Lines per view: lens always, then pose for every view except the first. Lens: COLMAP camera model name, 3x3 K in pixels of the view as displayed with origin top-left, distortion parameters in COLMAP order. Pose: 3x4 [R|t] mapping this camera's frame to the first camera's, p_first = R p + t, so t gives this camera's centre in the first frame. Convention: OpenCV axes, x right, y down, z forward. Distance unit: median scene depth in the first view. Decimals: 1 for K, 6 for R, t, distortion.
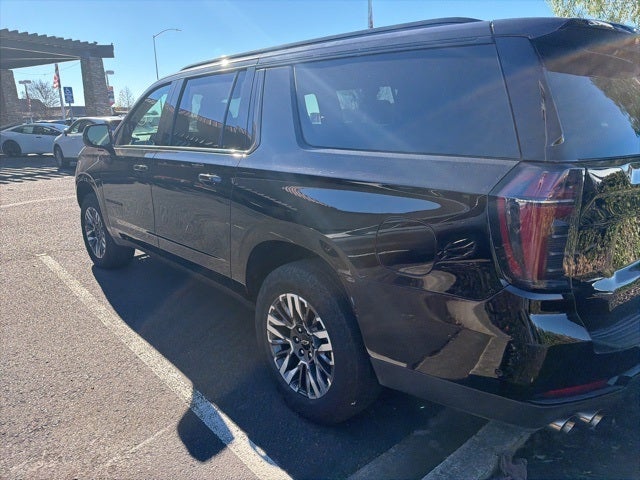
lens RADIAL K [[440.1, 0, 320.0], [0, 440.1, 244.5], [0, 0, 1]] dist [0.044983, -0.056672]
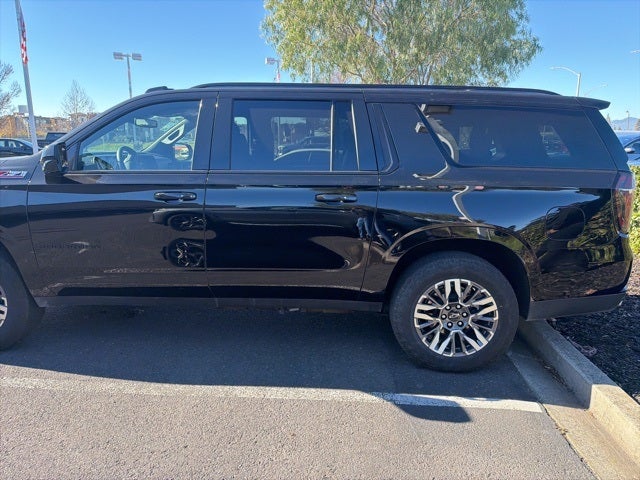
lens RADIAL K [[440.1, 0, 320.0], [0, 440.1, 244.5], [0, 0, 1]] dist [0.044983, -0.056672]
pose [[0.711043, -0.134417, 0.690181, -1.162534], [0.164338, 0.986142, 0.022751, -0.079037], [-0.683674, 0.097247, 0.723279, 0.297350]]
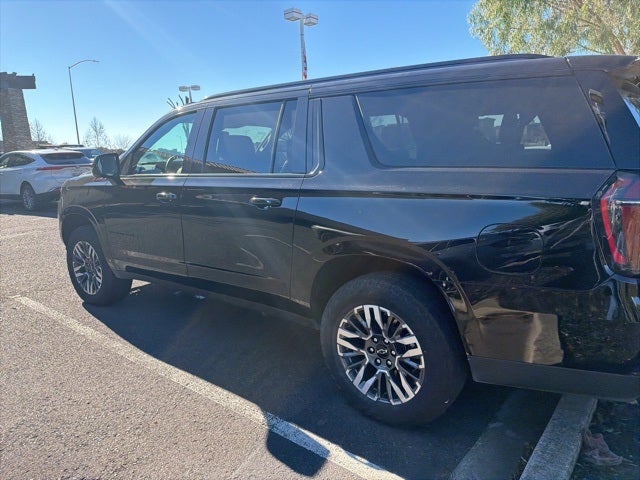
lens RADIAL K [[440.1, 0, 320.0], [0, 440.1, 244.5], [0, 0, 1]] dist [0.044983, -0.056672]
pose [[0.986163, -0.052942, 0.157098, -0.324216], [0.062634, 0.996385, -0.057395, 0.018838], [-0.153492, 0.066441, 0.985914, -0.030820]]
